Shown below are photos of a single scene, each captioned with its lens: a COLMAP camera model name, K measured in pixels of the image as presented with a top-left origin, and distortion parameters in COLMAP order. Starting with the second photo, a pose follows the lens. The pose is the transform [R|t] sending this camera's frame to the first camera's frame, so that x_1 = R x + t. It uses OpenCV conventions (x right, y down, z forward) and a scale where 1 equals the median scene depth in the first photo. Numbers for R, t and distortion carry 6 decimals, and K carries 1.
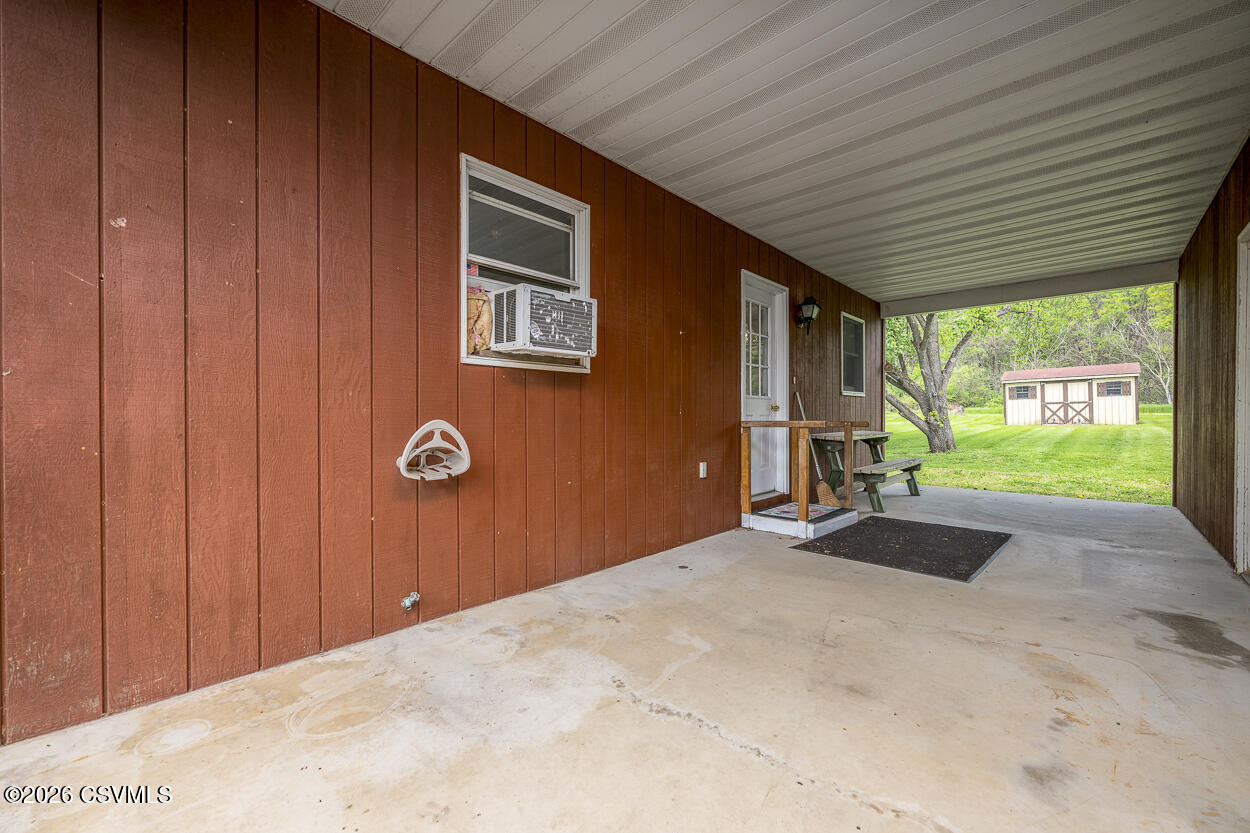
lens RADIAL K [[500.9, 0, 619.8], [0, 500.9, 418.0], [0, 0, 1]] dist [0.003329, 0.000290]
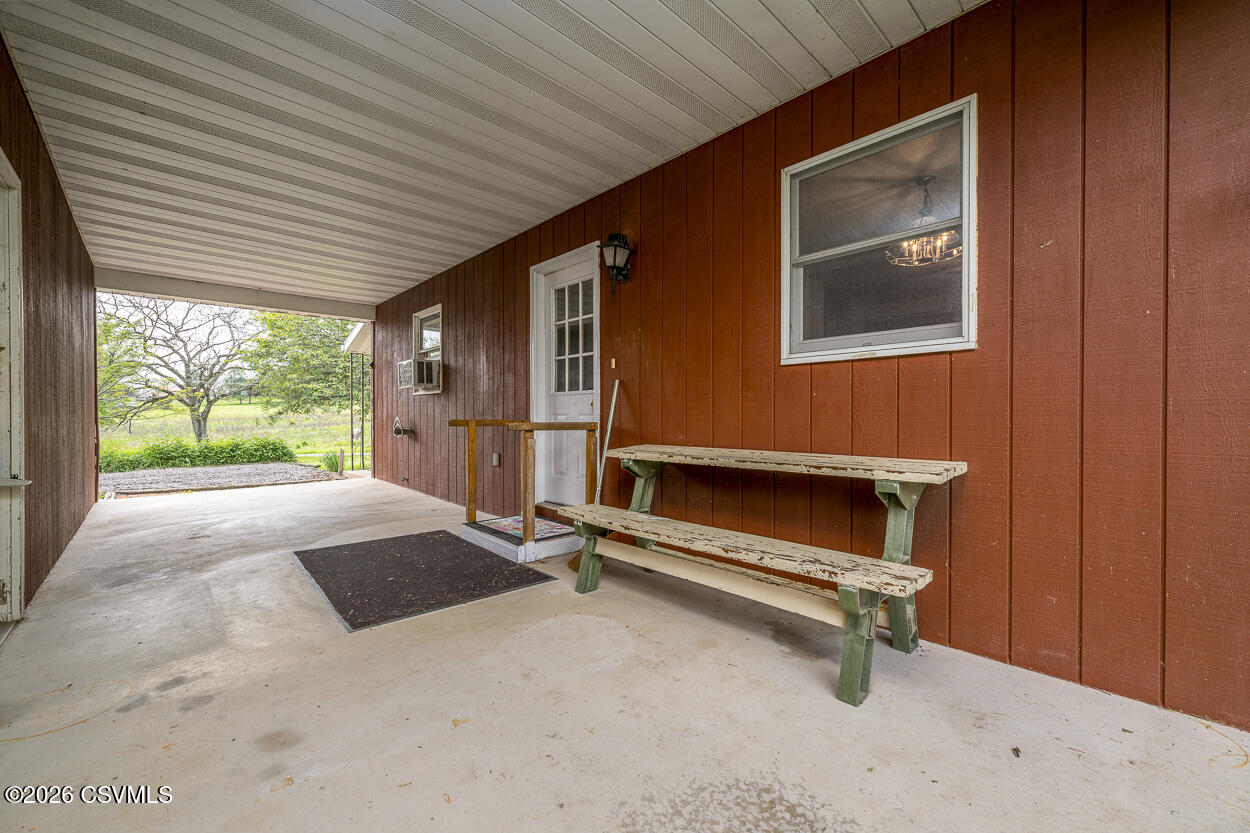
lens RADIAL K [[500.9, 0, 624.4], [0, 500.9, 419.2], [0, 0, 1]] dist [0.003329, 0.000290]
pose [[-0.065662, 0.011441, -0.997776, 1.644831], [-0.000048, 0.999934, 0.011469, -0.009637], [0.997842, 0.000801, -0.065657, 1.675298]]
